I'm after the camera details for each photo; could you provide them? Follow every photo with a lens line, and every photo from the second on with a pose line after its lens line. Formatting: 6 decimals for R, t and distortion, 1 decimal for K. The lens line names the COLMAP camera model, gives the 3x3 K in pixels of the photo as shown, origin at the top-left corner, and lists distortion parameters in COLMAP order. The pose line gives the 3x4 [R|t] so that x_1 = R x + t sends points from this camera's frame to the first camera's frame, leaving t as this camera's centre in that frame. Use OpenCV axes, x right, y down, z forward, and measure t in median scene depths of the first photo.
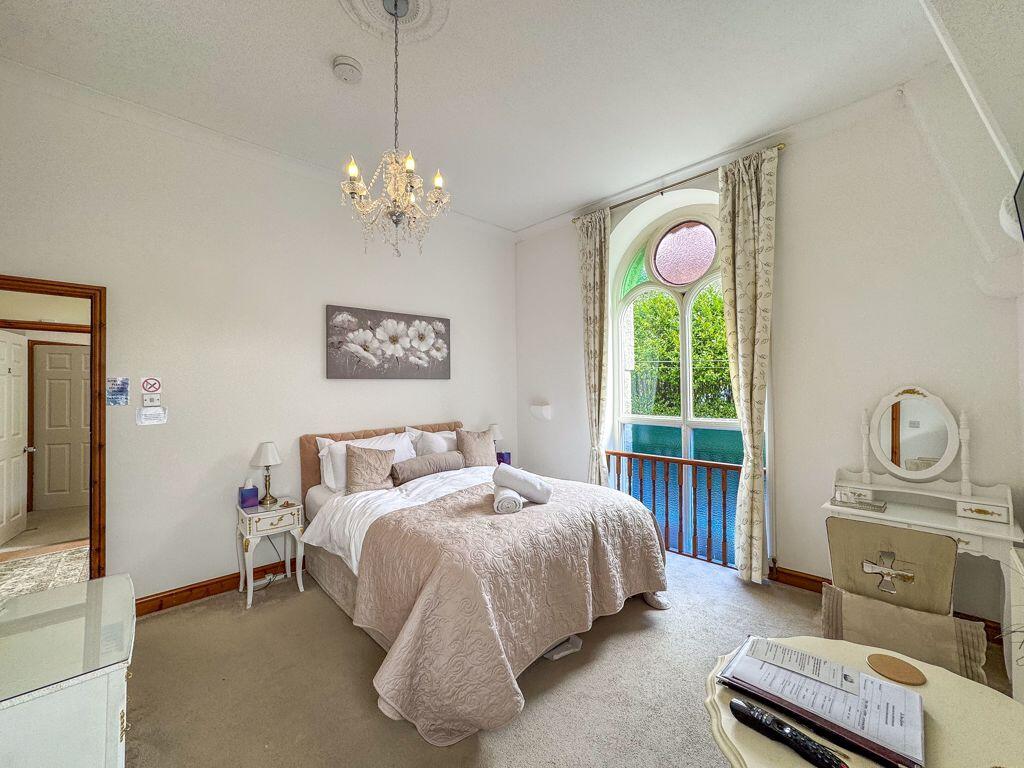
lens RADIAL K [[408.2, 0, 518.8], [0, 408.2, 383.6], [0, 0, 1]] dist [-0.006455, 0.004493]
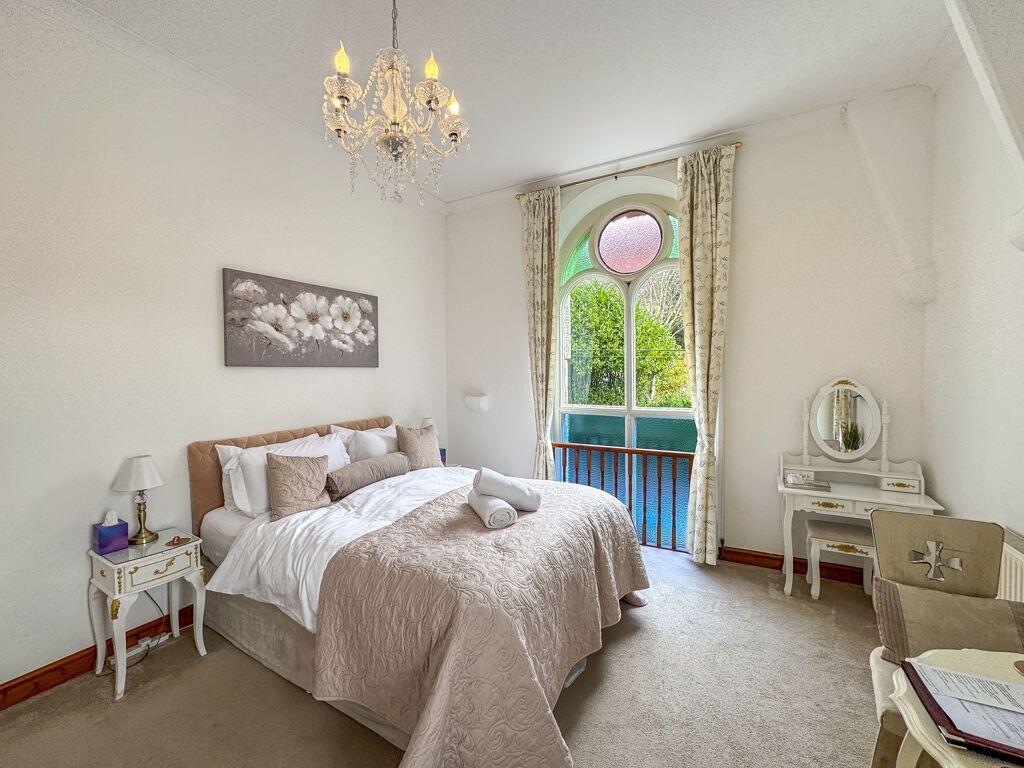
lens RADIAL K [[408.2, 0, 515.1], [0, 408.2, 382.1], [0, 0, 1]] dist [-0.006455, 0.004493]
pose [[0.961152, -0.004227, 0.275989, -0.183471], [-0.003840, 0.999581, 0.028682, -0.007616], [-0.275995, -0.028627, 0.960733, 0.142812]]
